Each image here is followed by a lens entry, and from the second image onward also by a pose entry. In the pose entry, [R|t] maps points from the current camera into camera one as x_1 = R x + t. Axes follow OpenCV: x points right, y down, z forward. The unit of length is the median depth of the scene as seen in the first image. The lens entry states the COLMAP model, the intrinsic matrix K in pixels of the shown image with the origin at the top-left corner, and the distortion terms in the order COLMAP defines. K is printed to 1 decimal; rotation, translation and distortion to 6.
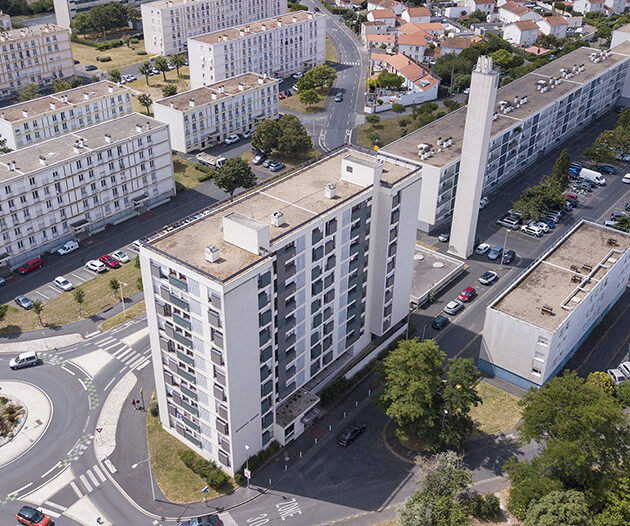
lens RADIAL K [[704.4, 0, 315.0], [0, 704.4, 263.0], [0, 0, 1]] dist [-0.001907, -0.074468]
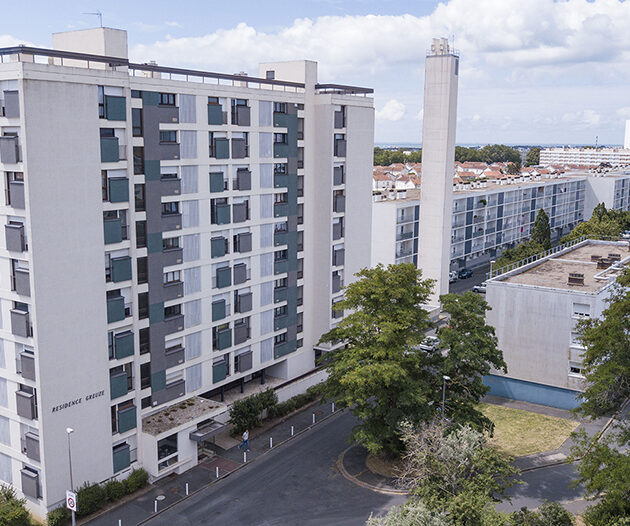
lens RADIAL K [[704.4, 0, 315.0], [0, 704.4, 263.0], [0, 0, 1]] dist [-0.001907, -0.074468]
pose [[0.997143, -0.018201, 0.073314, 0.039713], [0.042772, 0.936006, -0.349377, 0.295134], [-0.062263, 0.351514, 0.934110, 0.426324]]
